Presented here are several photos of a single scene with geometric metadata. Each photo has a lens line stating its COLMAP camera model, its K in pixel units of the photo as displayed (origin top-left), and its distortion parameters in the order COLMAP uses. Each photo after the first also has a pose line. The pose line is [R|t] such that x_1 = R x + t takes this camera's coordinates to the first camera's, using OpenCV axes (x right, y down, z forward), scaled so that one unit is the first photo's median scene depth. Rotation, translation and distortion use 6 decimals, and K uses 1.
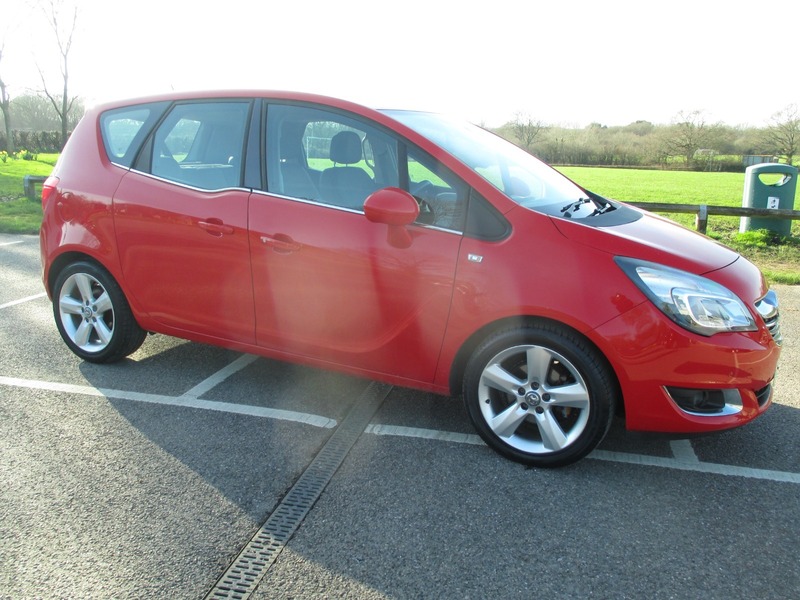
lens RADIAL K [[666.9, 0, 402.6], [0, 666.9, 303.6], [0, 0, 1]] dist [-0.027596, -0.006148]
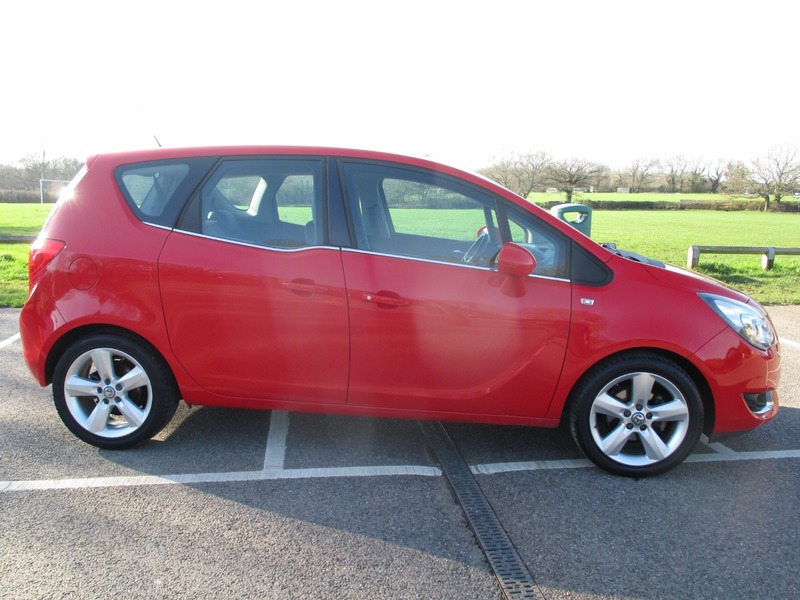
lens RADIAL K [[666.9, 0, 402.6], [0, 666.9, 303.6], [0, 0, 1]] dist [-0.027596, -0.006148]
pose [[0.929188, -0.067575, 0.363377, -0.567046], [0.088915, 0.995140, -0.042304, -0.042398], [-0.358752, 0.071618, 0.930681, 0.050982]]
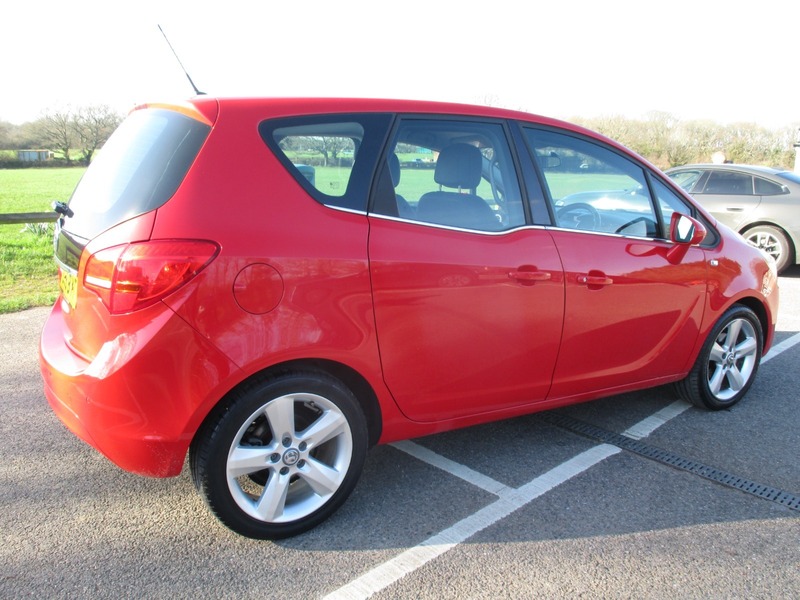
lens RADIAL K [[666.9, 0, 402.6], [0, 666.9, 303.6], [0, 0, 1]] dist [-0.027596, -0.006148]
pose [[0.527173, -0.191933, 0.827798, -1.191958], [0.184581, 0.976763, 0.108924, -0.225560], [-0.829469, 0.095374, 0.550350, 0.763084]]
